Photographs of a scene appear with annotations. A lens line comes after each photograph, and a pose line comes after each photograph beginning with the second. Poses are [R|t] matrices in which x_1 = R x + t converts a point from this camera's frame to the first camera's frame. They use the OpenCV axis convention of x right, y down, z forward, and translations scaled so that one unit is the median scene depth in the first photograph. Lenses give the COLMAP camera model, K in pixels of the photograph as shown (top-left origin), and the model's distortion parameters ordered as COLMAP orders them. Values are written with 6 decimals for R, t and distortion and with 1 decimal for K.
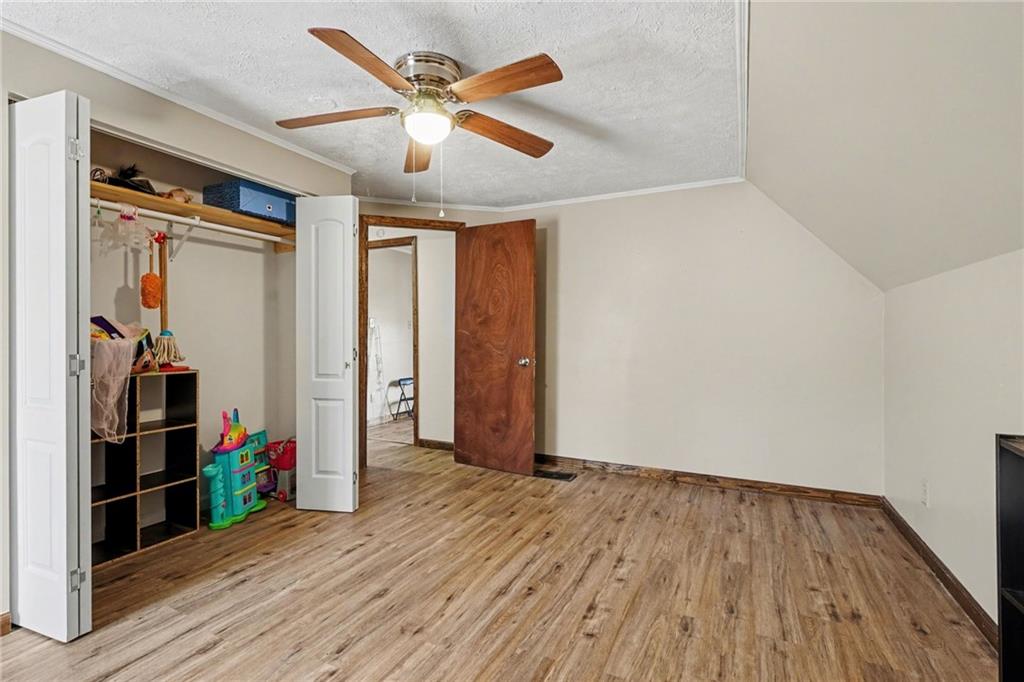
lens RADIAL K [[479.2, 0, 515.6], [0, 479.2, 337.6], [0, 0, 1]] dist [-0.000658, 0.002325]
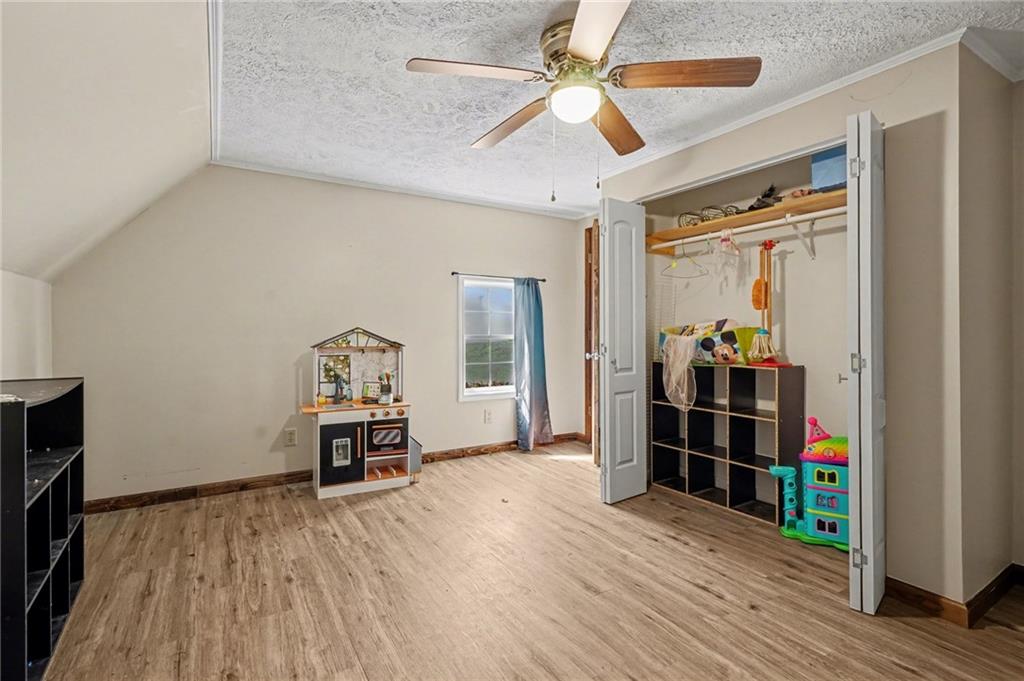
lens RADIAL K [[479.2, 0, 491.4], [0, 479.2, 340.5], [0, 0, 1]] dist [-0.000658, 0.002325]
pose [[-0.565481, 0.008911, -0.824713, 0.619382], [-0.006854, 0.999856, 0.015503, -0.001325], [0.824733, 0.014420, -0.565339, 1.293389]]
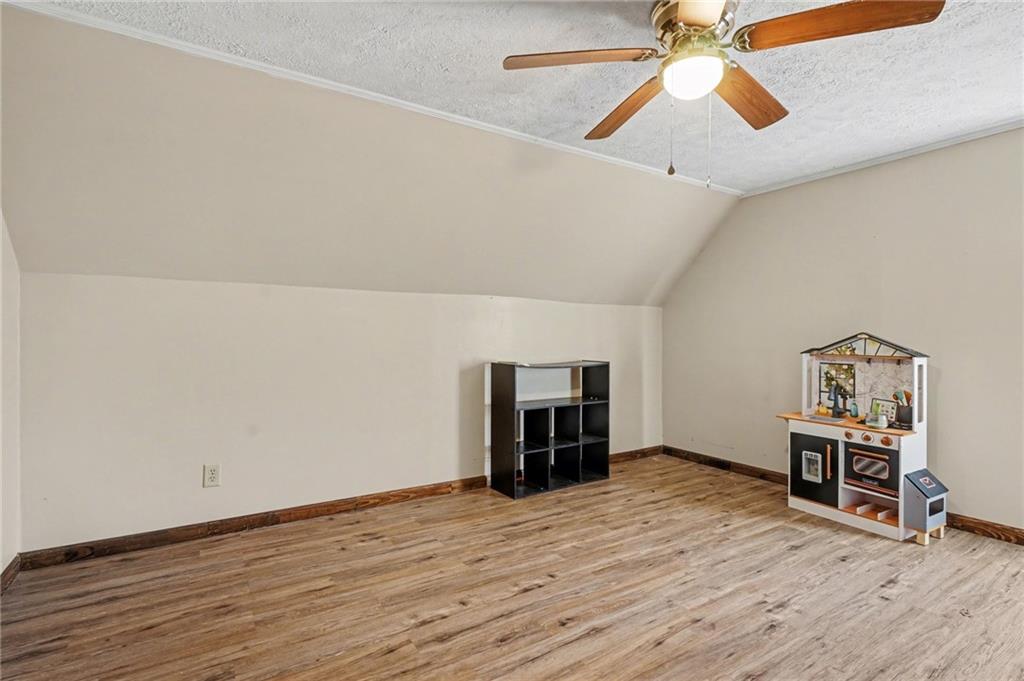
lens RADIAL K [[479.2, 0, 508.3], [0, 479.2, 334.7], [0, 0, 1]] dist [-0.000658, 0.002325]
pose [[-0.844917, -0.007349, 0.534847, -0.333625], [-0.007151, 0.999971, 0.002443, -0.006877], [-0.534849, -0.001761, -0.844946, 1.712626]]
